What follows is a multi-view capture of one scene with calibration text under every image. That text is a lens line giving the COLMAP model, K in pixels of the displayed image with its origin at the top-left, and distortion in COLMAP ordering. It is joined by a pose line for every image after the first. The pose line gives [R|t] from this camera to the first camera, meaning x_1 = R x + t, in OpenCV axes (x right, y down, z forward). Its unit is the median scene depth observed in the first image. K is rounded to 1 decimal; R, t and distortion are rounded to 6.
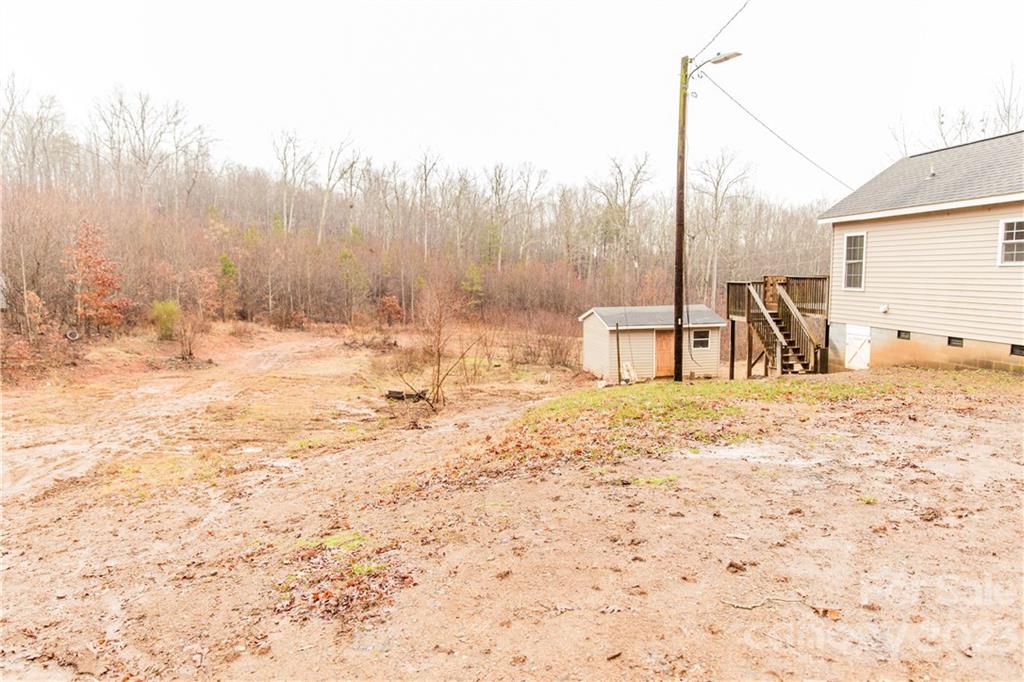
lens RADIAL K [[689.3, 0, 512.0], [0, 689.3, 341.0], [0, 0, 1]] dist [0.017468, -0.003699]
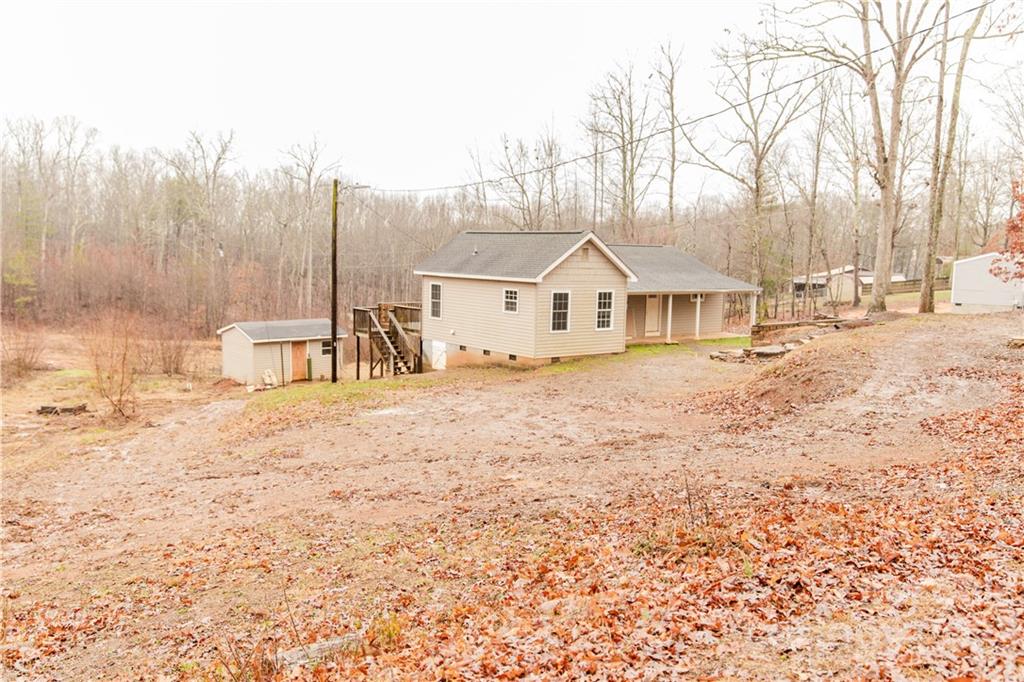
lens RADIAL K [[883.1, 0, 512.0], [0, 883.1, 341.0], [0, 0, 1]] dist [-0.001452, -0.000467]
pose [[0.862709, -0.027459, 0.504955, -0.326261], [0.021928, 0.999617, 0.016894, -0.047285], [-0.505225, -0.003502, 0.862981, -0.718283]]
